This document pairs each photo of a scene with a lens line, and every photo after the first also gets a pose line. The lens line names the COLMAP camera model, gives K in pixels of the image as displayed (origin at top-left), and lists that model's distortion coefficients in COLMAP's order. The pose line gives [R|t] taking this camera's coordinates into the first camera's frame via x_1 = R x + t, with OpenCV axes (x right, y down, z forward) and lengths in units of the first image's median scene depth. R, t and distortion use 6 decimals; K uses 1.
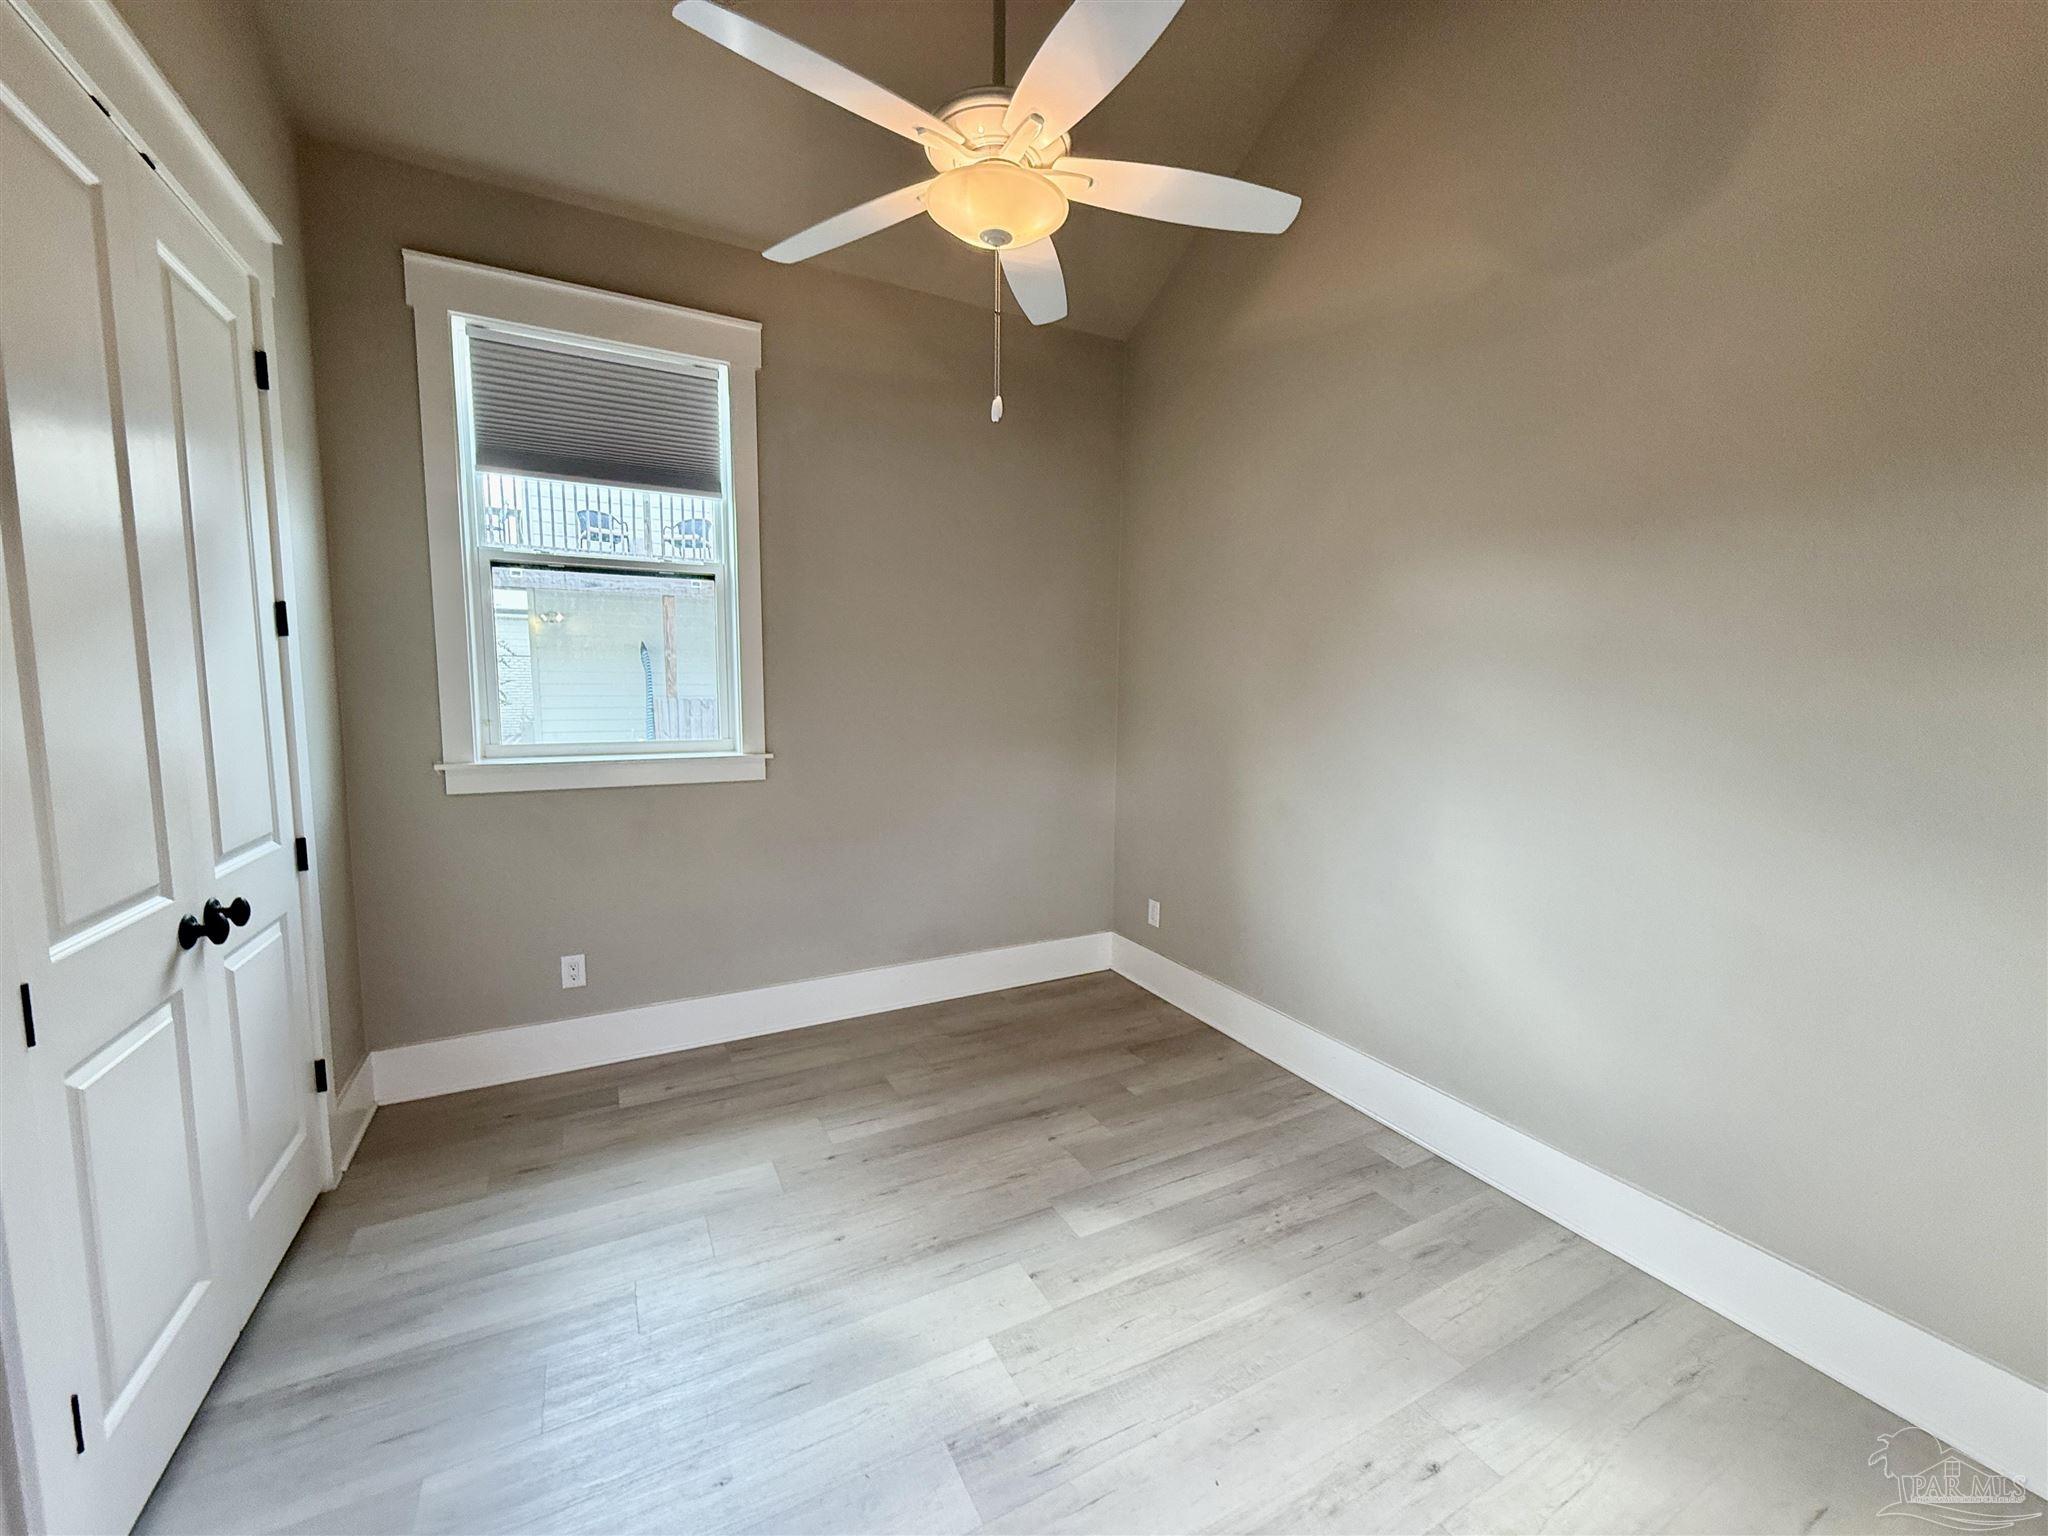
lens RADIAL K [[817.8, 0, 1022.5], [0, 817.8, 771.4], [0, 0, 1]] dist [0.002093, 0.000300]
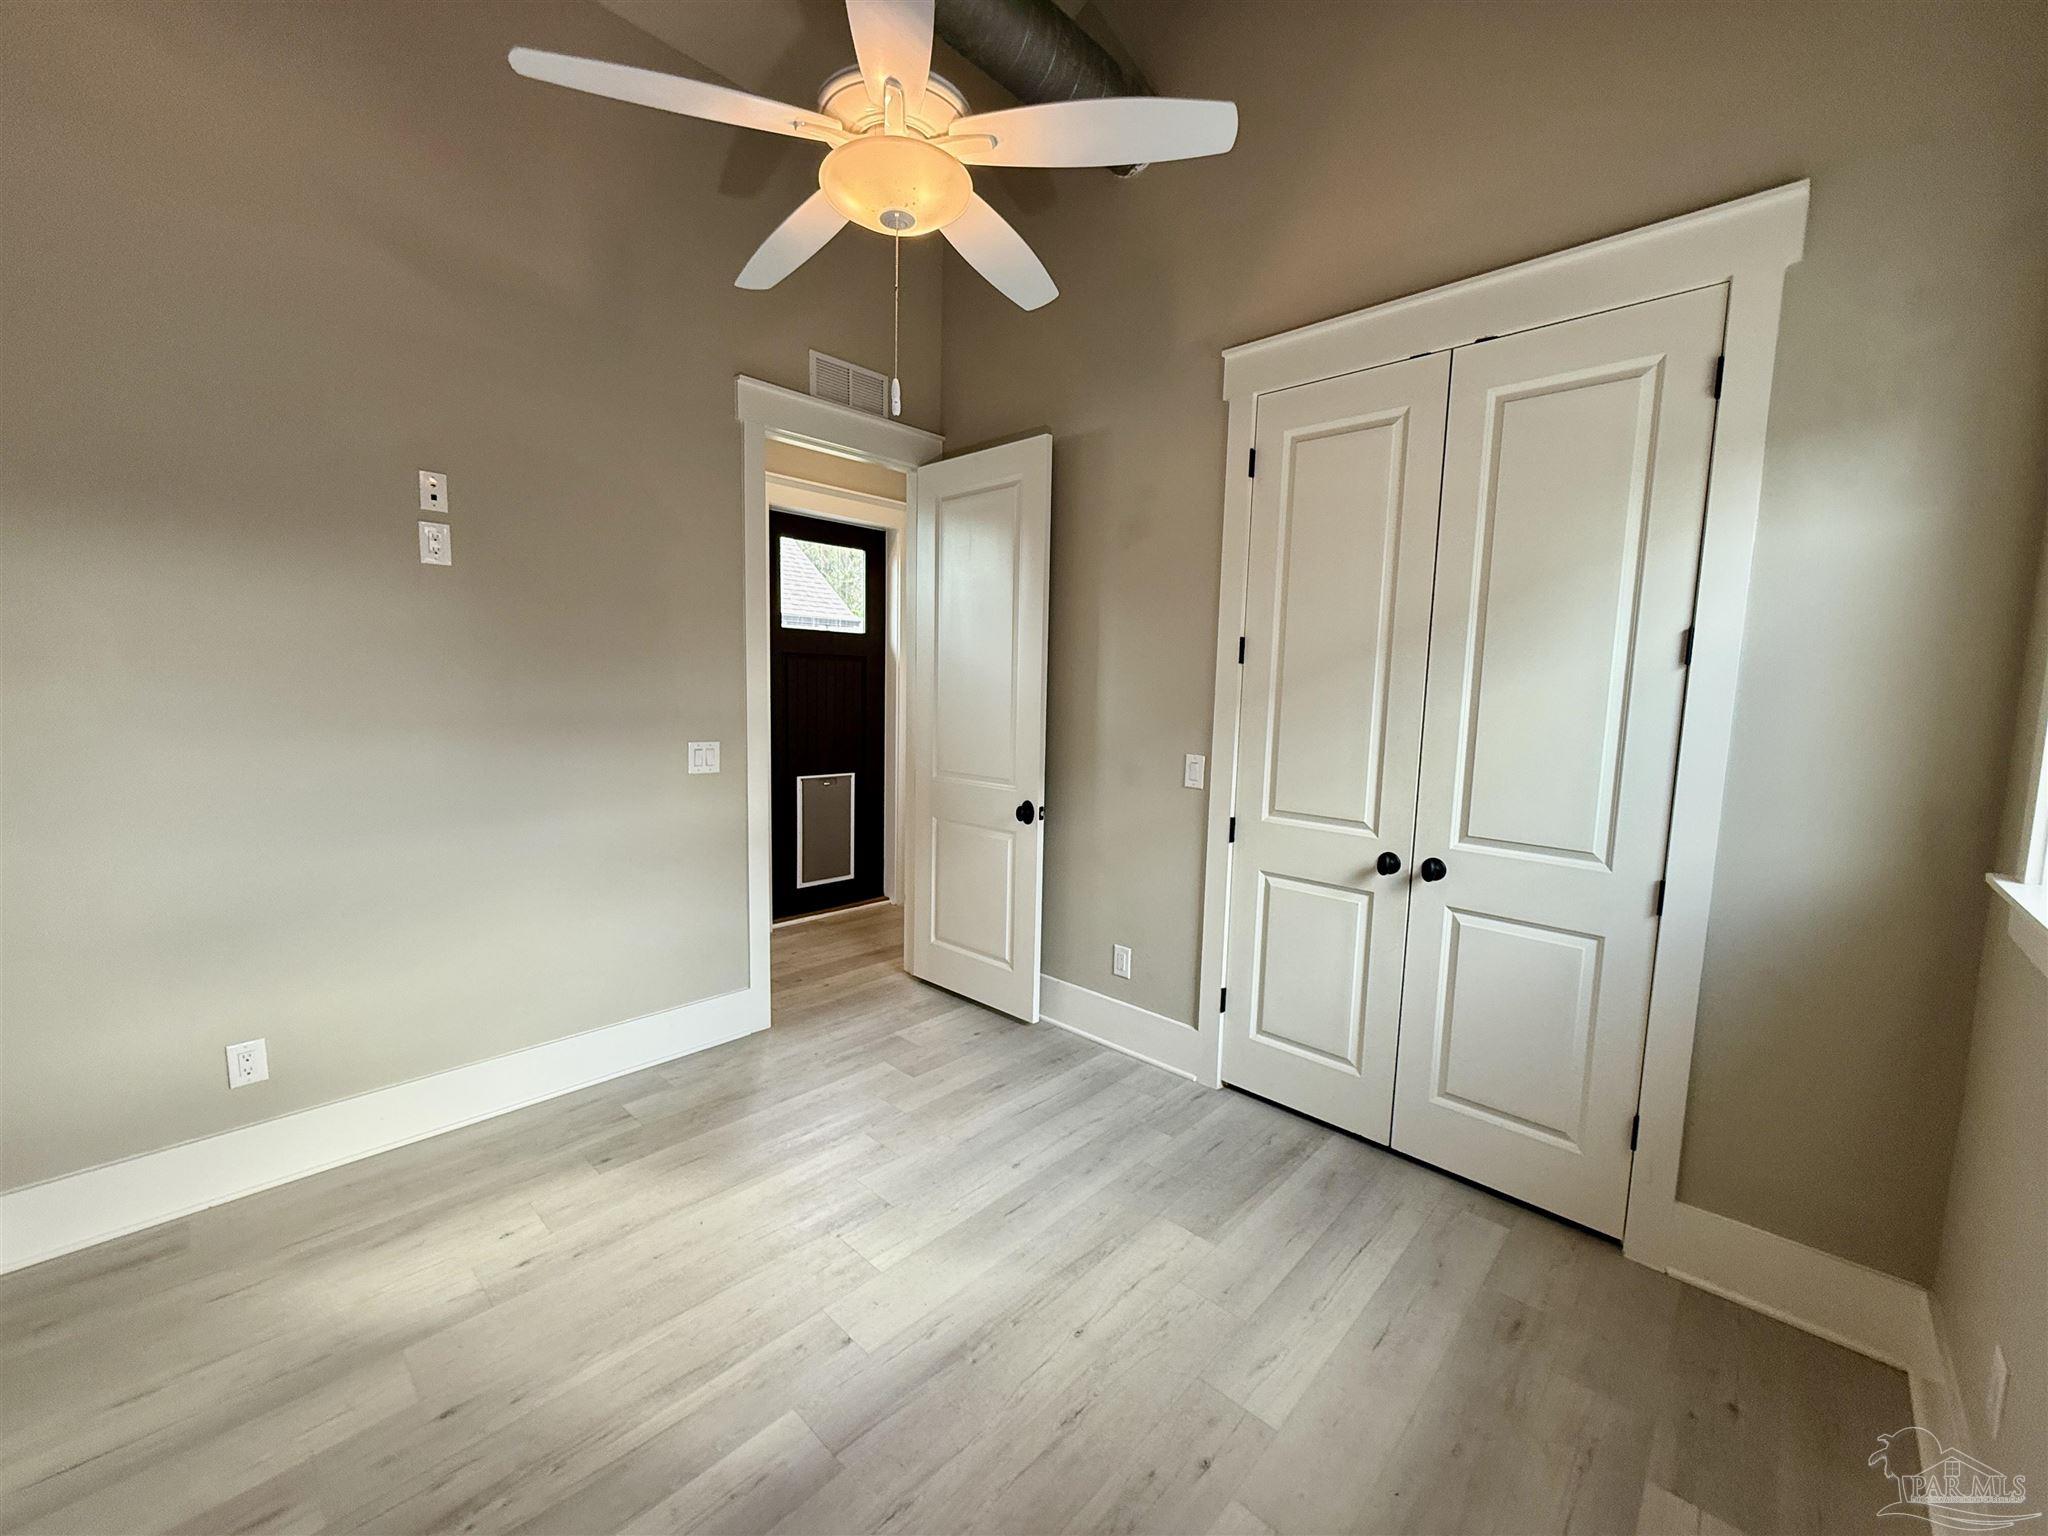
lens RADIAL K [[817.8, 0, 1022.5], [0, 817.8, 771.4], [0, 0, 1]] dist [0.002093, 0.000300]
pose [[-0.947709, 0.004245, -0.319107, 0.112986], [-0.062123, 0.978330, 0.197513, -0.189939], [0.313031, 0.207009, -0.926908, 1.719872]]
